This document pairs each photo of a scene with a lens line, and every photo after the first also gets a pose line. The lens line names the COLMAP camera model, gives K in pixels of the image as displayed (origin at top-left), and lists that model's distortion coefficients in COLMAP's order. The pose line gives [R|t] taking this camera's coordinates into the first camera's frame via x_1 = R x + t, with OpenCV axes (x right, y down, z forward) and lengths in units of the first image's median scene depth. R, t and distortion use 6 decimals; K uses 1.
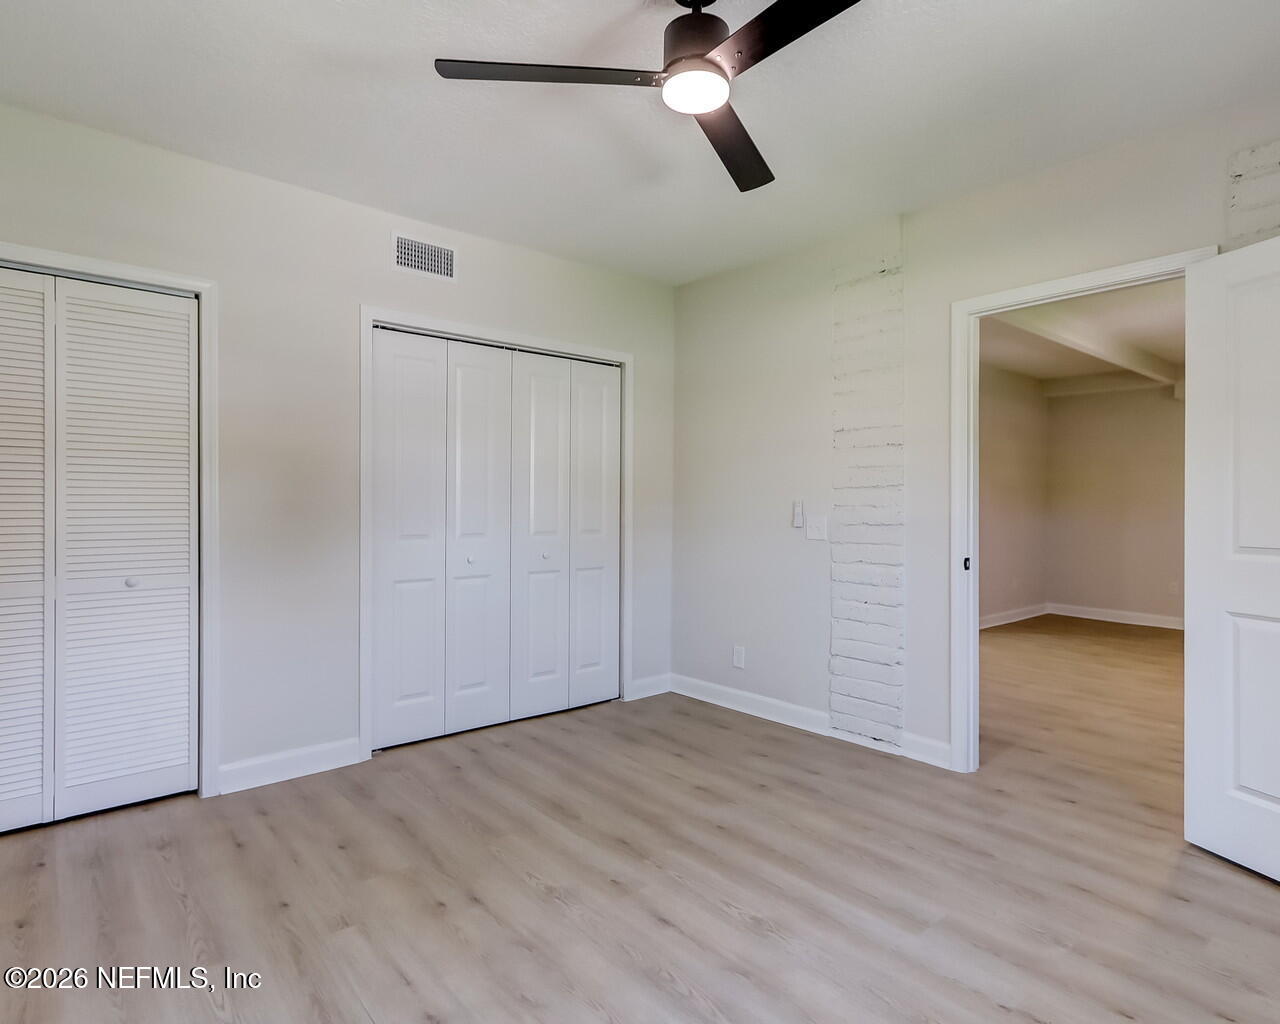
lens RADIAL K [[710.3, 0, 630.4], [0, 710.3, 501.1], [0, 0, 1]] dist [-0.002263, 0.002683]
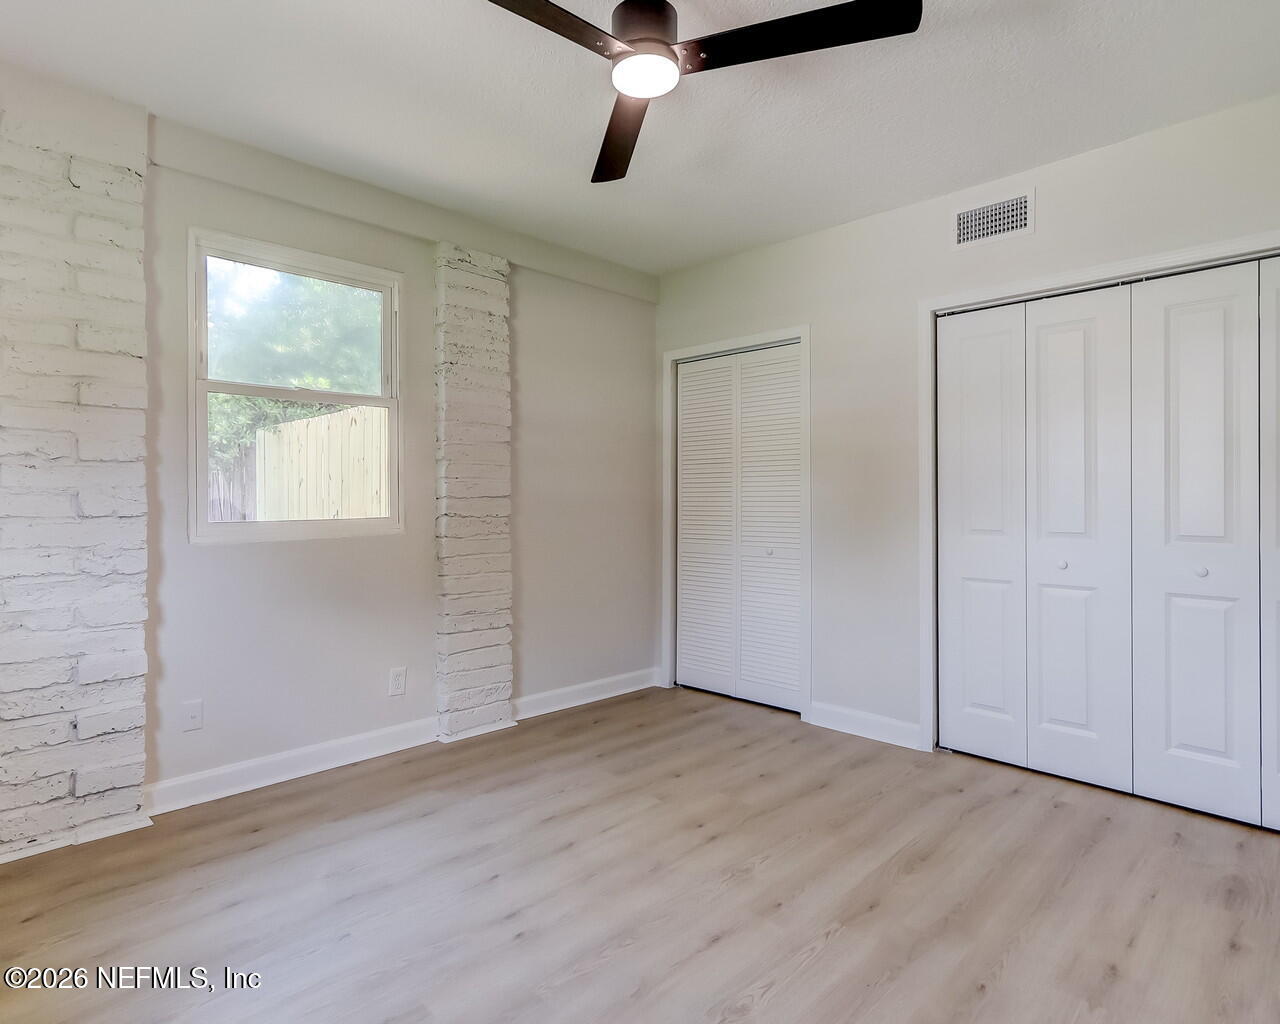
lens RADIAL K [[710.3, 0, 630.4], [0, 710.3, 501.1], [0, 0, 1]] dist [-0.002263, 0.002683]
pose [[0.092849, -0.000008, -0.995680, 0.610185], [0.005588, 0.999984, 0.000513, 0.007713], [0.995665, -0.005611, 0.092847, 0.505571]]
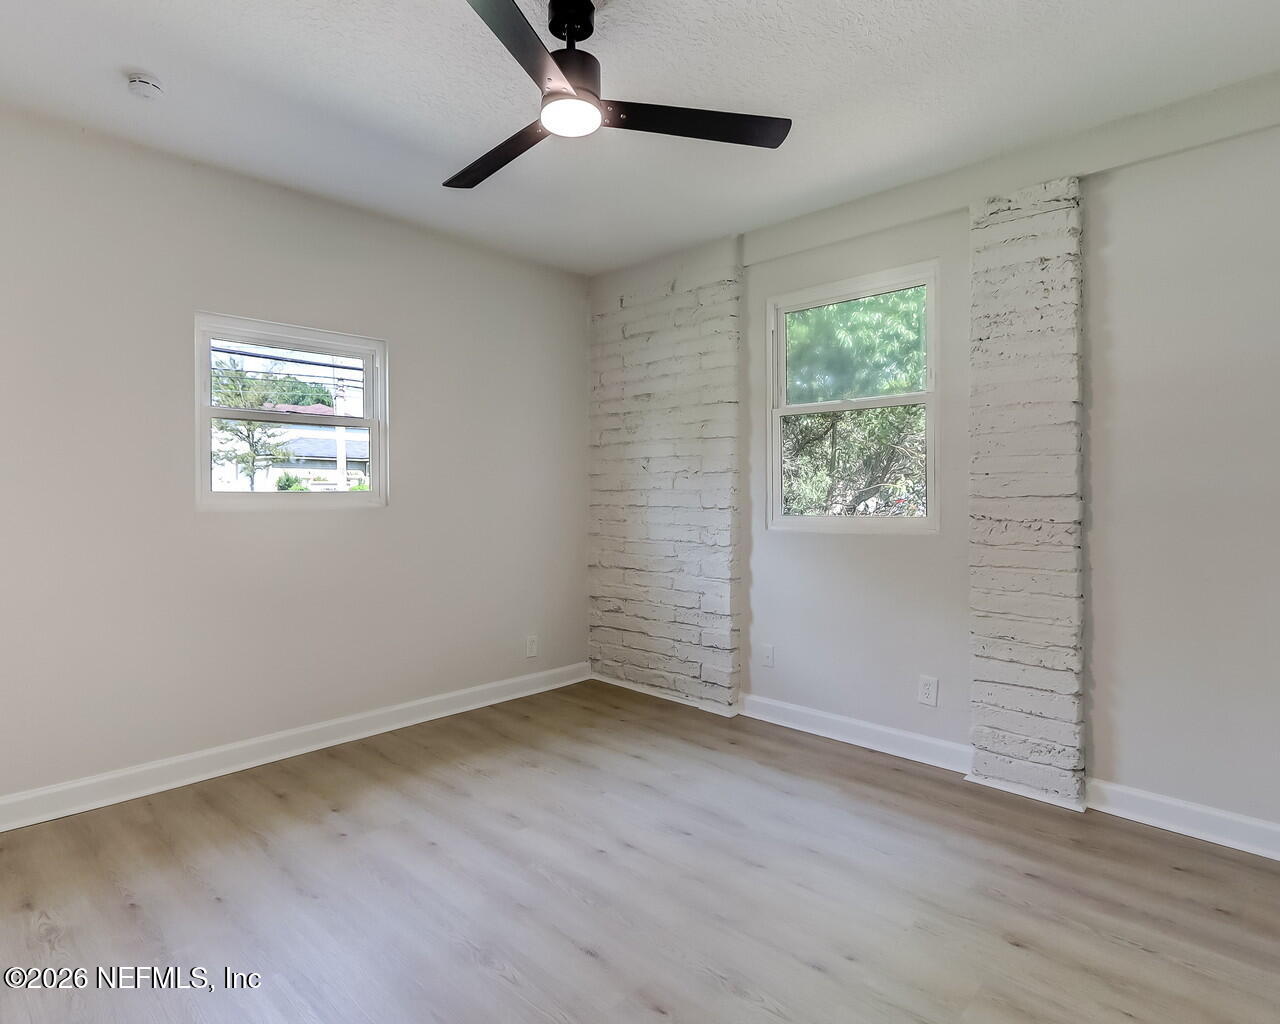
lens RADIAL K [[710.3, 0, 630.4], [0, 710.3, 501.1], [0, 0, 1]] dist [-0.002263, 0.002683]
pose [[-0.992907, -0.008061, -0.118621, 0.070020], [-0.008358, 0.999963, 0.002008, 0.008266], [0.118601, 0.002985, -0.992938, 1.195906]]
